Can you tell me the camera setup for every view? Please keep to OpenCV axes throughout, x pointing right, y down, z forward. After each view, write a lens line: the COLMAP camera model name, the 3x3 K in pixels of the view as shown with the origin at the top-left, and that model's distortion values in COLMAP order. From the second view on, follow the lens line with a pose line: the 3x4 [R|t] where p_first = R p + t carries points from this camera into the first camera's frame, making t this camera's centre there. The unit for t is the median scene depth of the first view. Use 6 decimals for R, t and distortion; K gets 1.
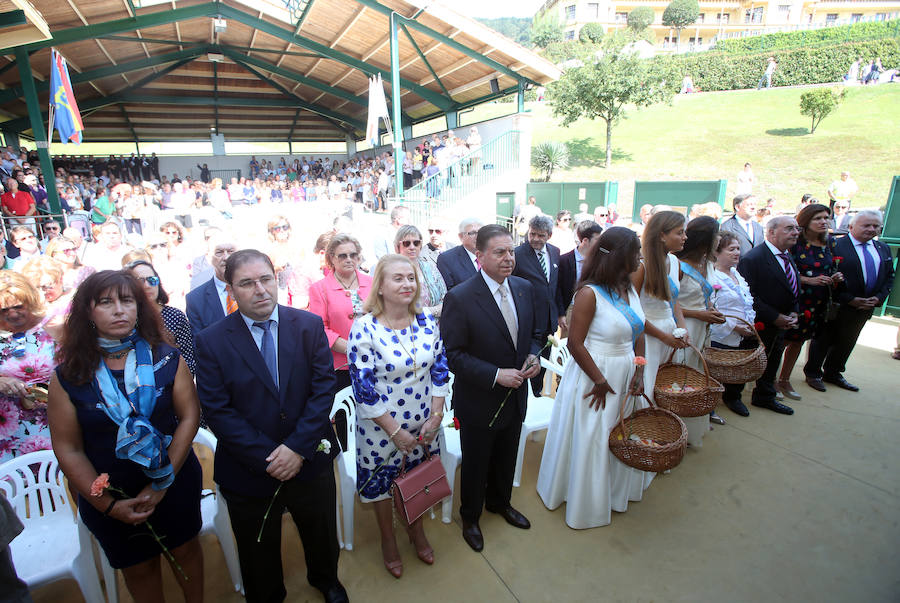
lens RADIAL K [[452.8, 0, 438.6], [0, 452.8, 302.5], [0, 0, 1]] dist [-0.034904, 0.005677]
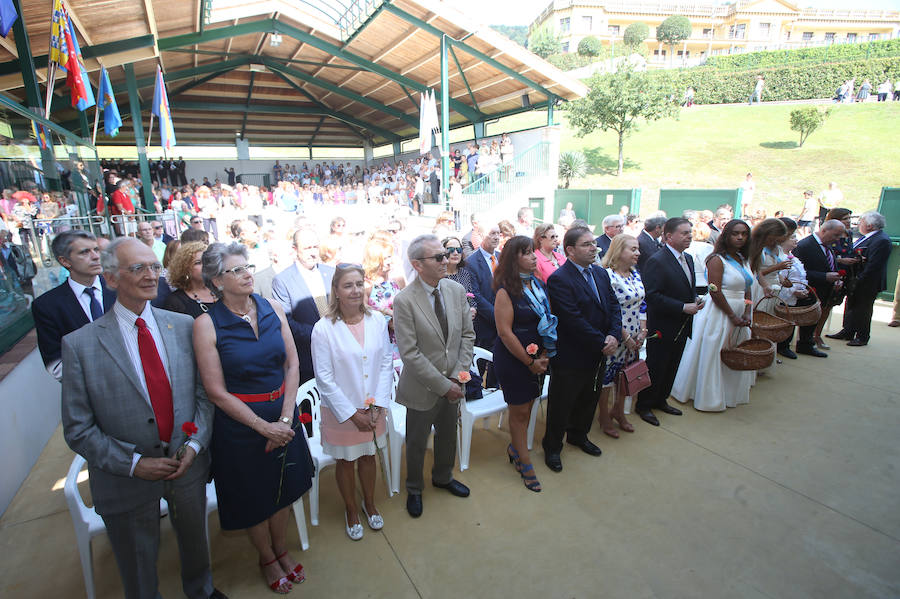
lens RADIAL K [[459.0, 0, 450.0], [0, 459.0, 299.5], [0, 0, 1]] dist [-0.036204, 0.000264]
pose [[0.998899, -0.002159, 0.046868, -0.090565], [0.003163, 0.999767, -0.021351, 0.019881], [-0.046811, 0.021475, 0.998673, -0.070502]]
